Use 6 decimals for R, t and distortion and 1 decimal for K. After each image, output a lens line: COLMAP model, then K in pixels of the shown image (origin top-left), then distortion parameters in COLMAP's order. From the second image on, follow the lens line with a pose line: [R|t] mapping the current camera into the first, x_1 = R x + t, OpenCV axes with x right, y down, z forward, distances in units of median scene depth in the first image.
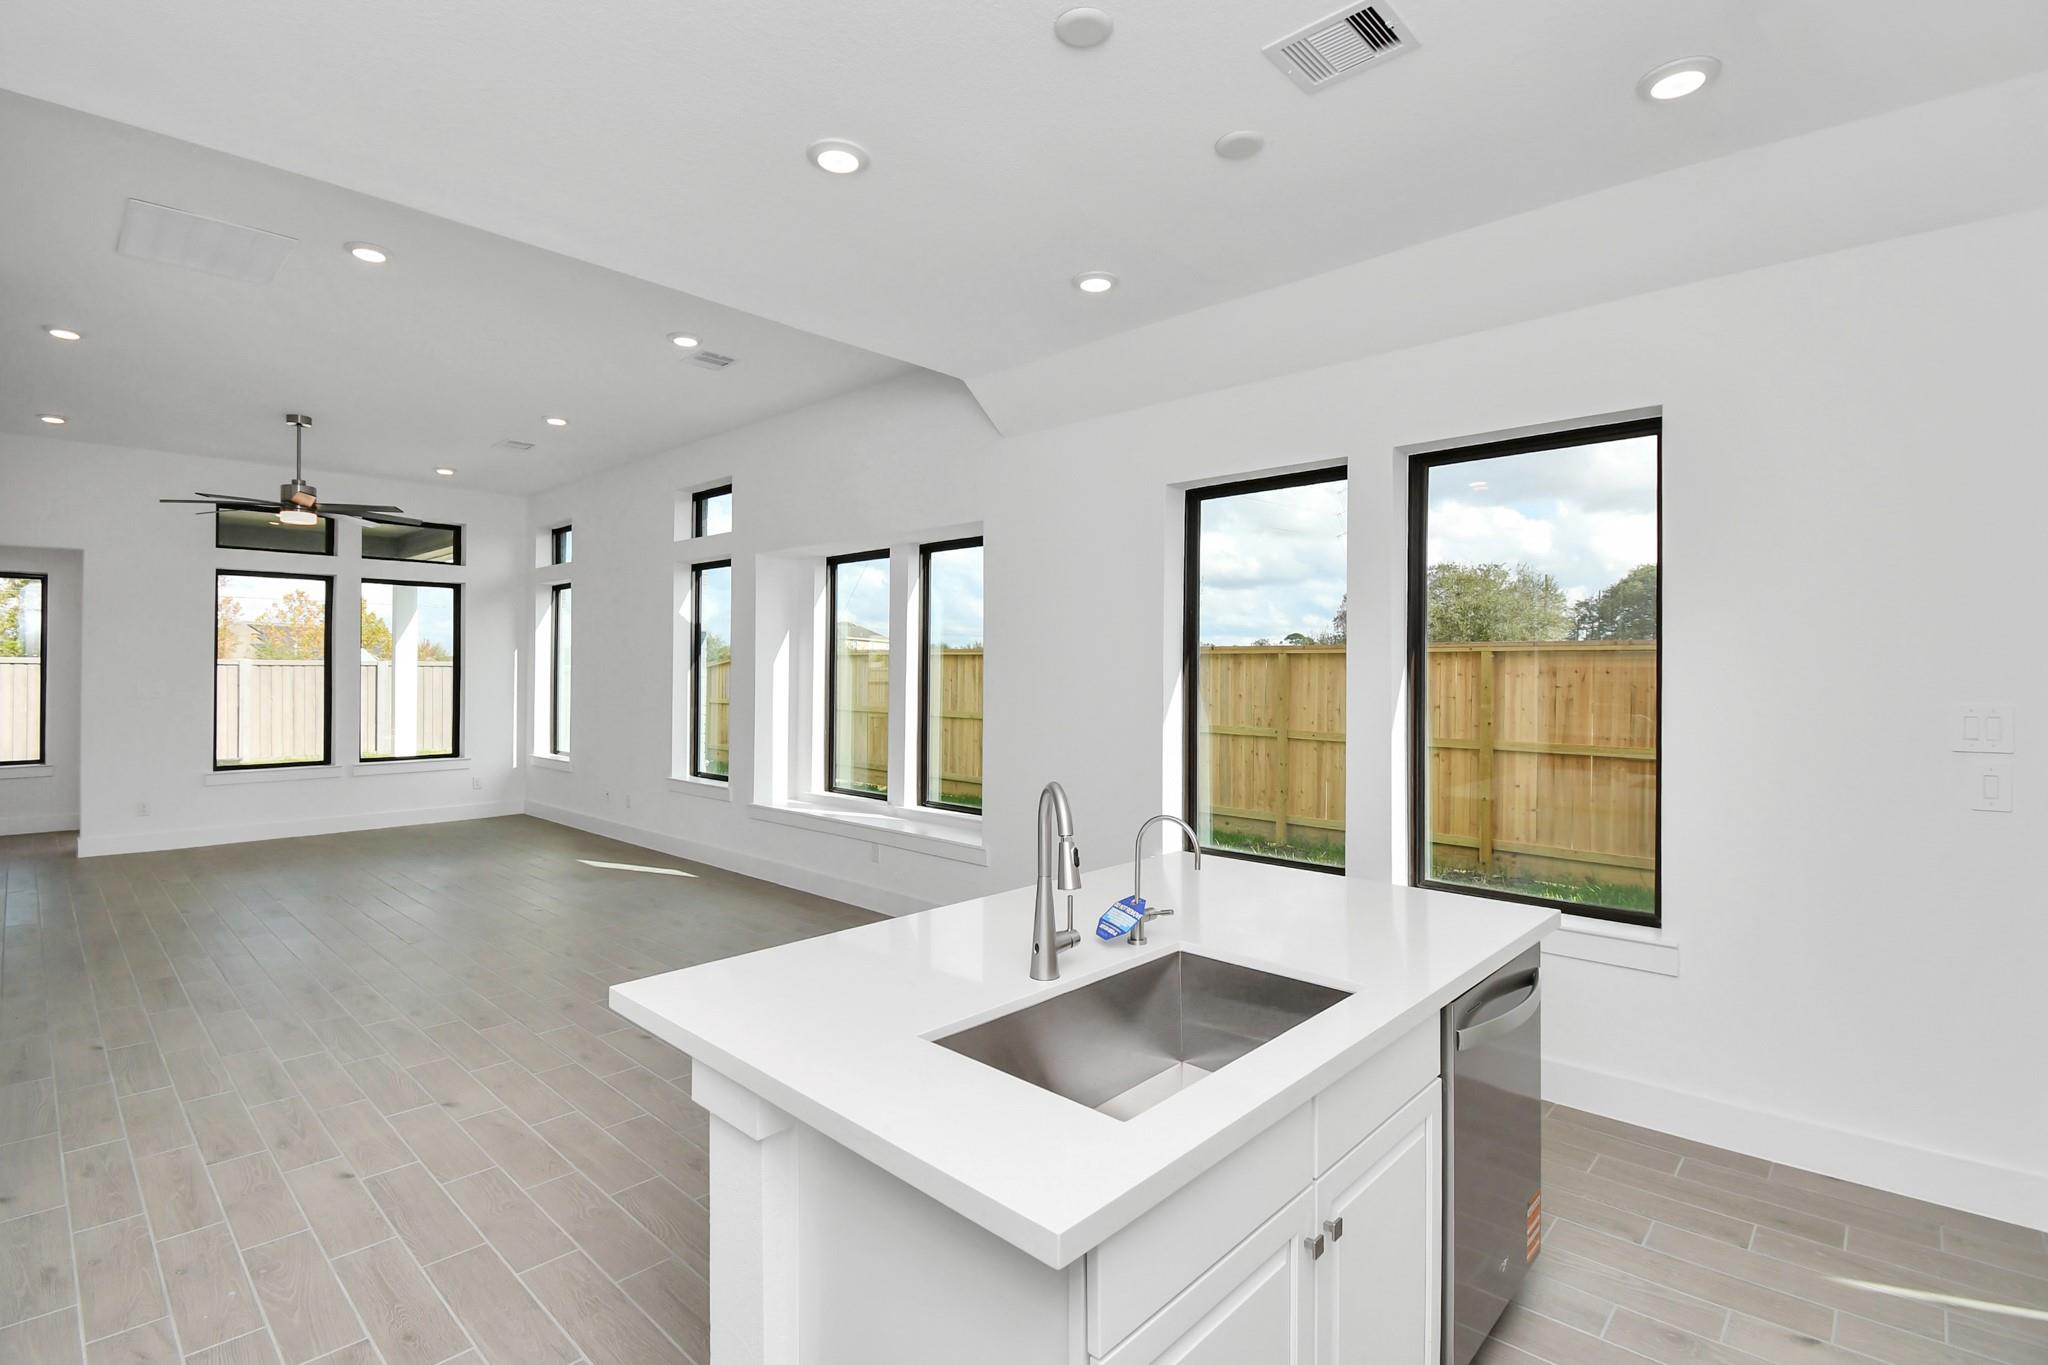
lens RADIAL K [[955.6, 0, 1053.4], [0, 955.6, 666.5], [0, 0, 1]] dist [0.018000, -0.023232]
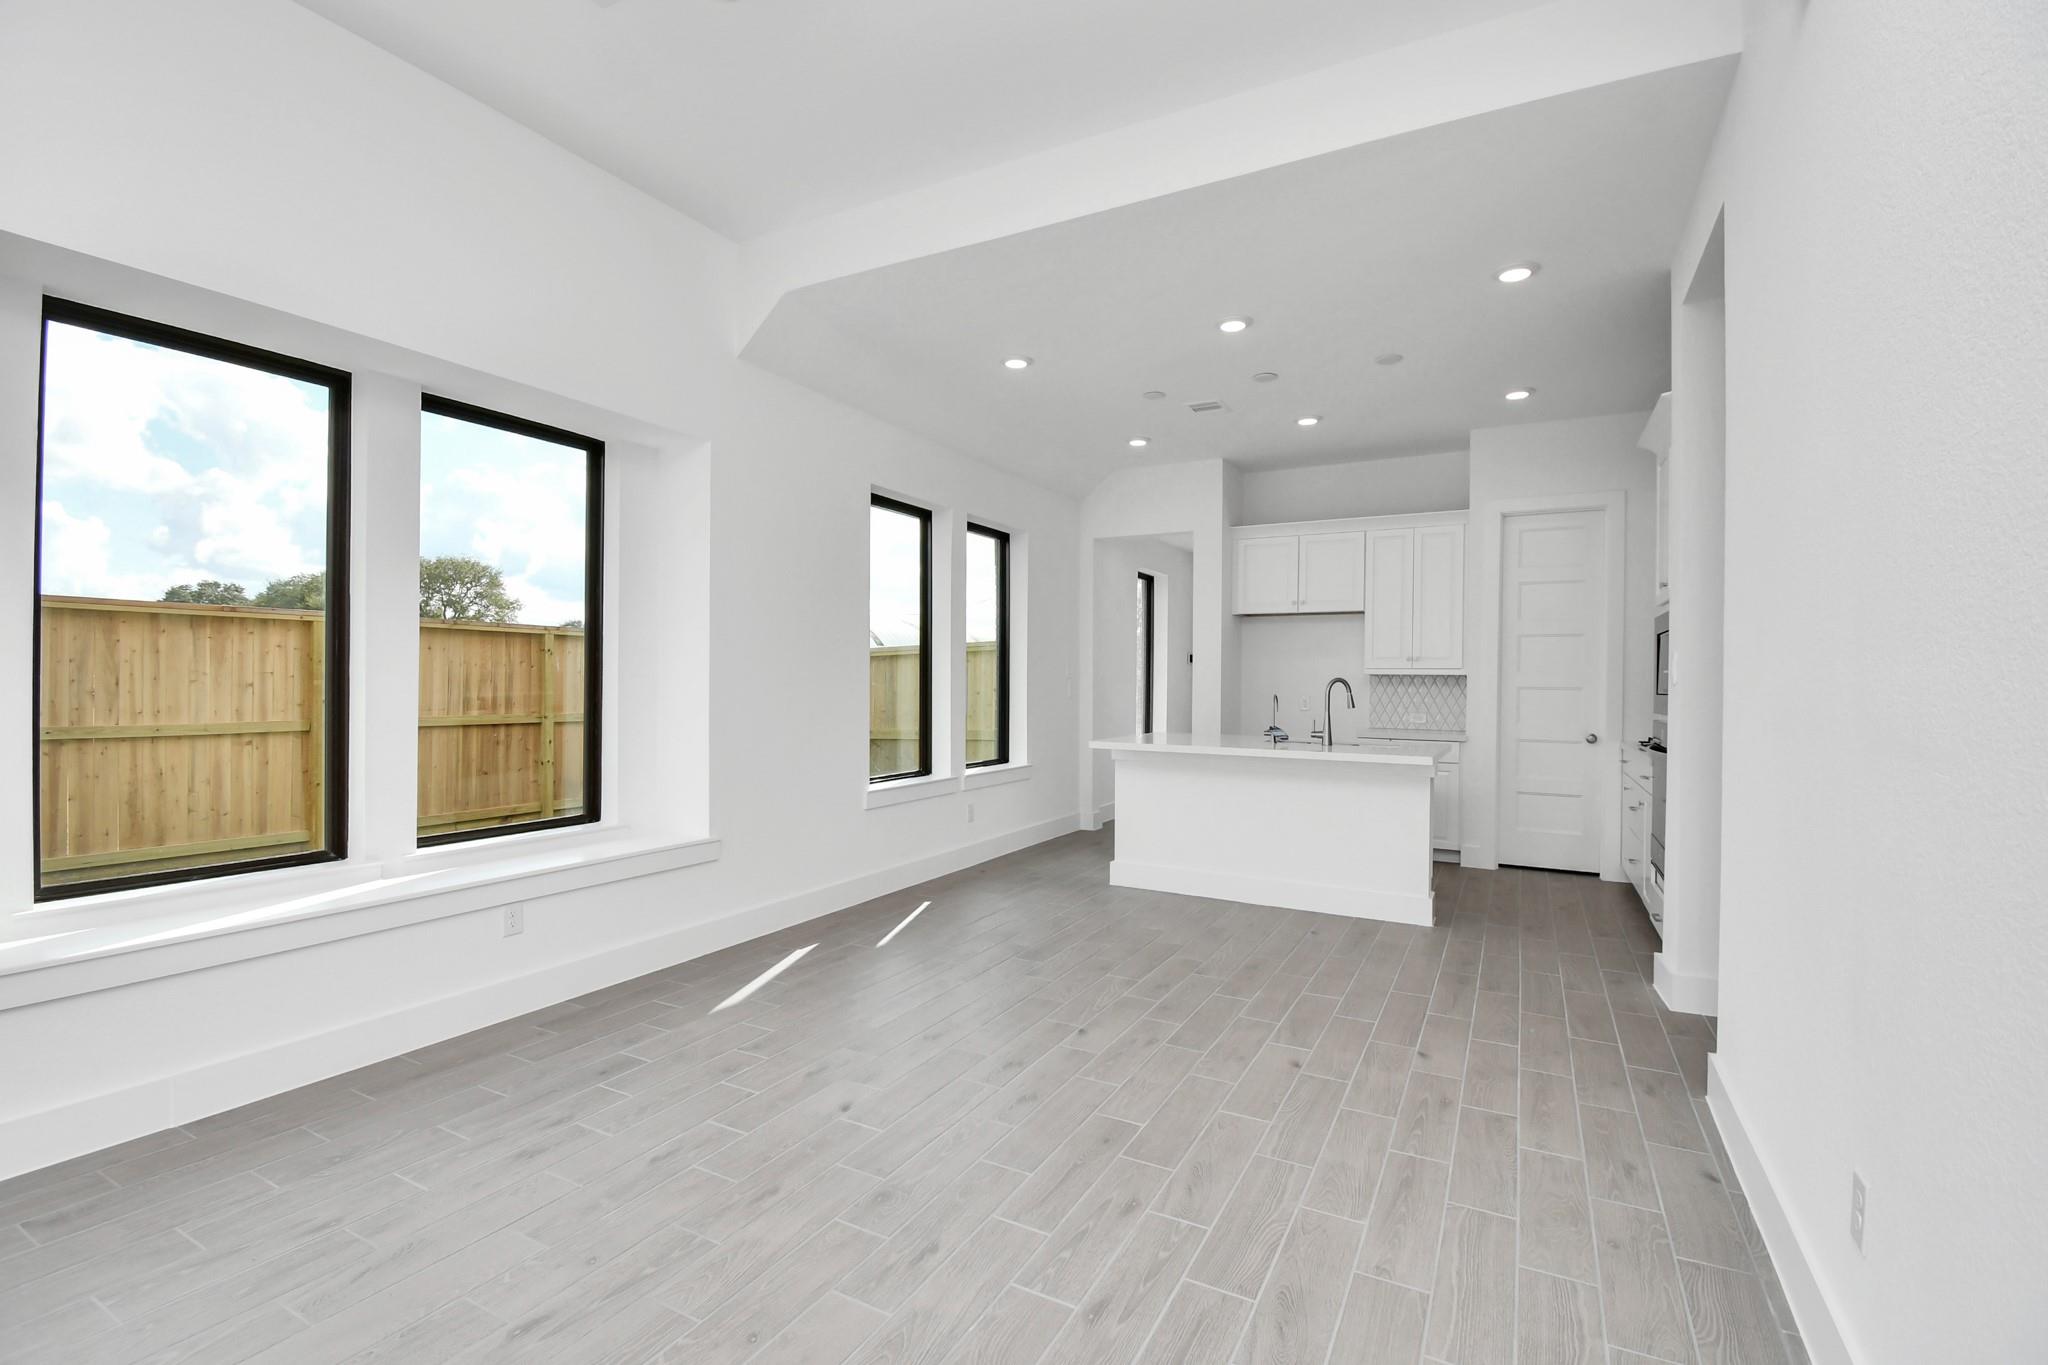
lens RADIAL K [[913.8, 0, 1017.2], [0, 913.8, 716.2], [0, 0, 1]] dist [-0.001342, -0.000387]
pose [[-0.231752, -0.045603, 0.971705, -0.602031], [-0.014225, 0.998953, 0.043489, 0.029561], [-0.972671, -0.003744, -0.232158, 0.620966]]
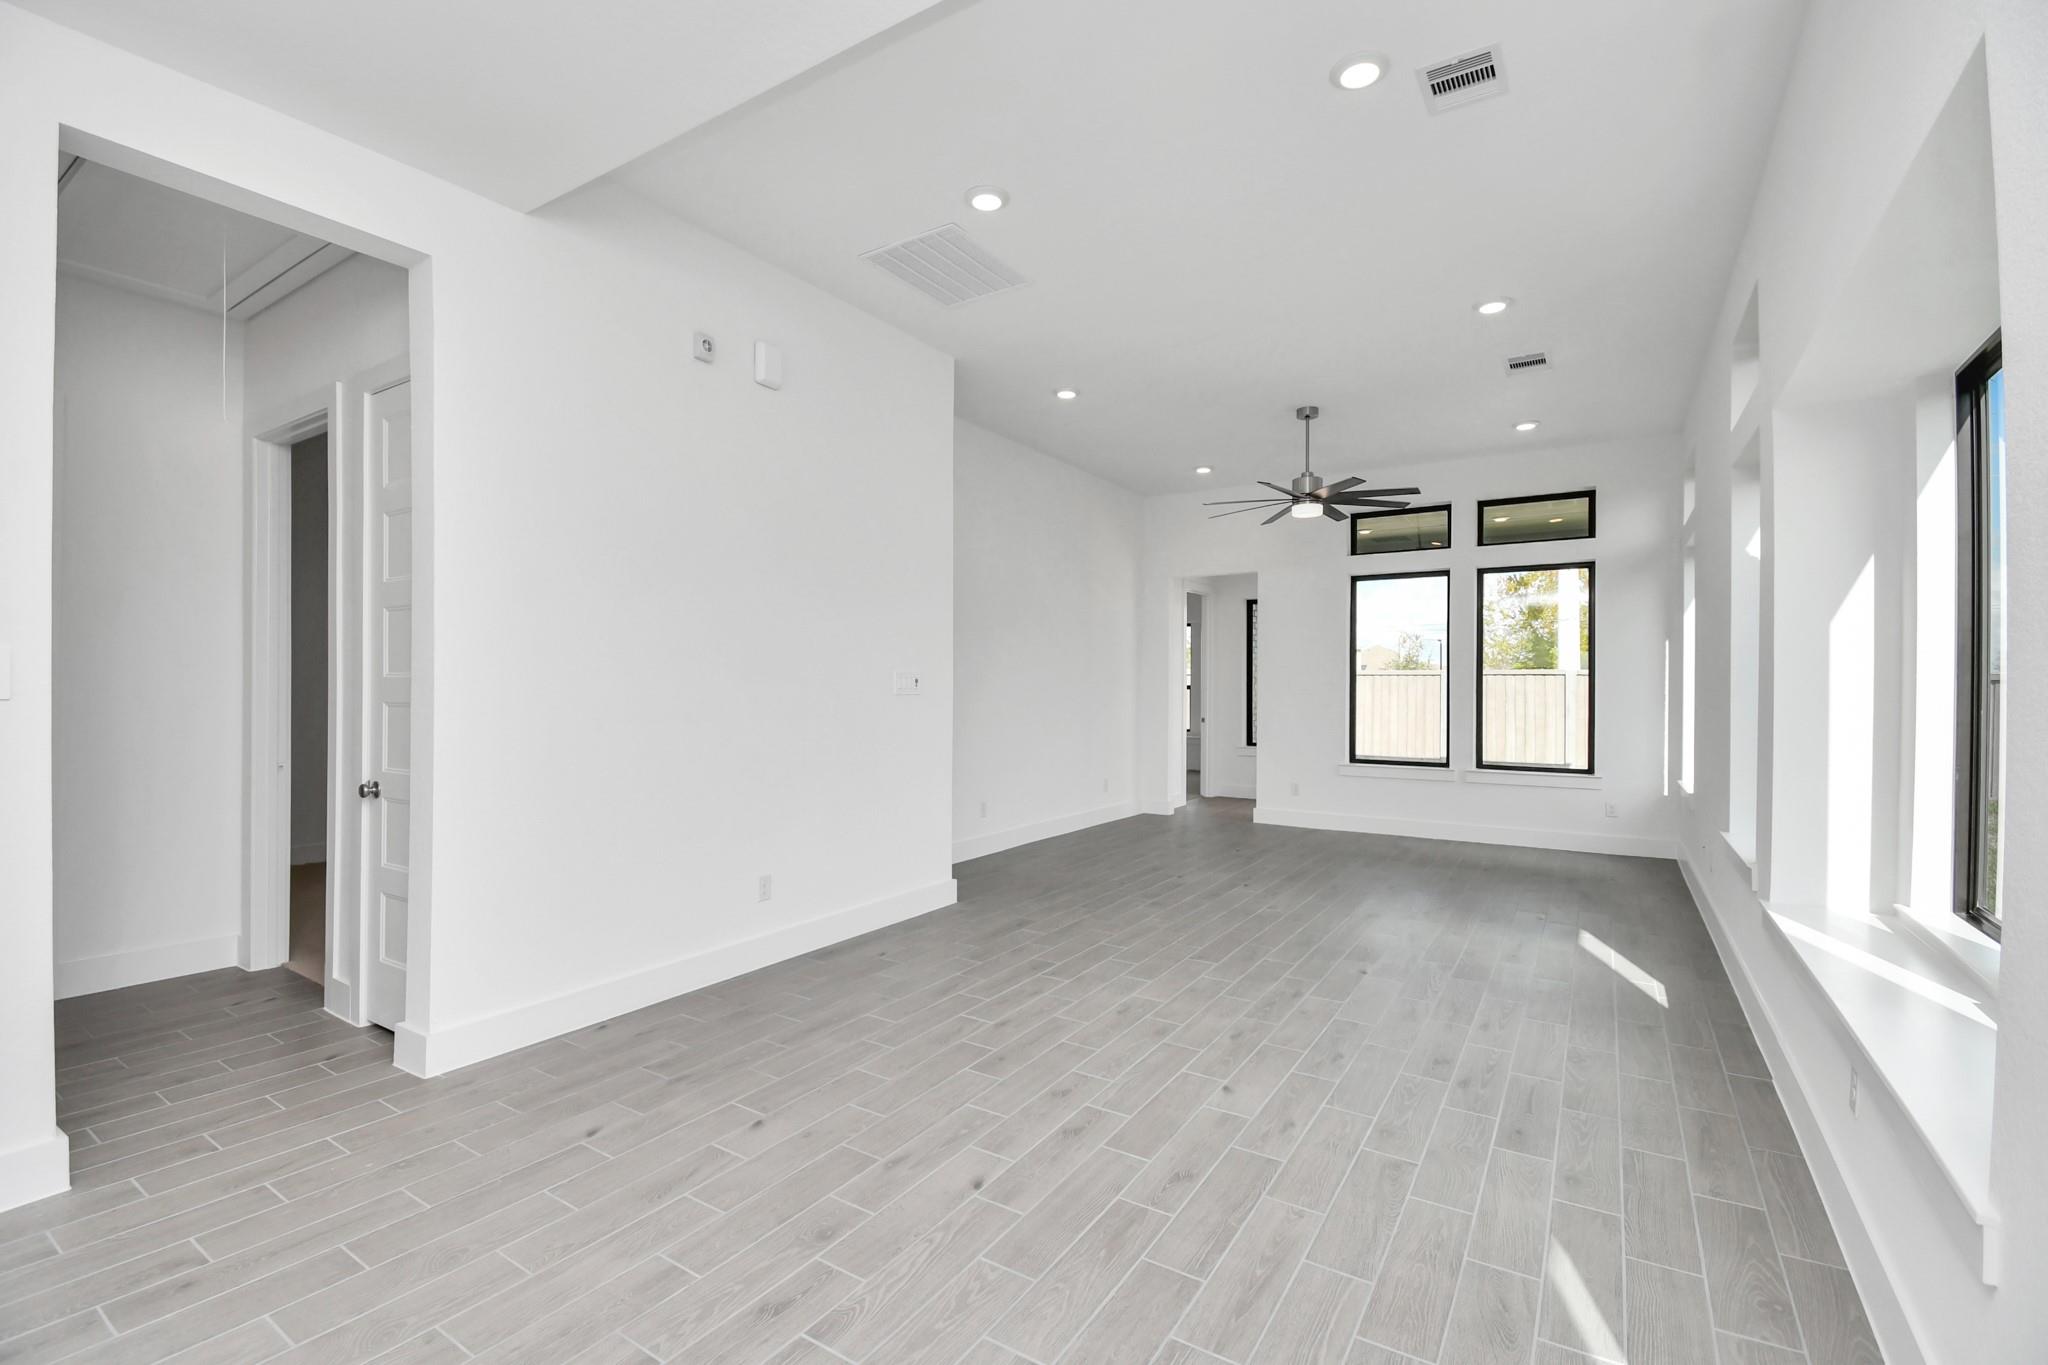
lens RADIAL K [[919.6, 0, 1000.8], [0, 919.6, 679.3], [0, 0, 1]] dist [0.007731, -0.000212]
pose [[0.143009, -0.010787, -0.989663, 0.096946], [-0.000327, 0.999940, -0.010946, 0.026583], [0.989721, 0.001889, 0.142997, 0.457979]]
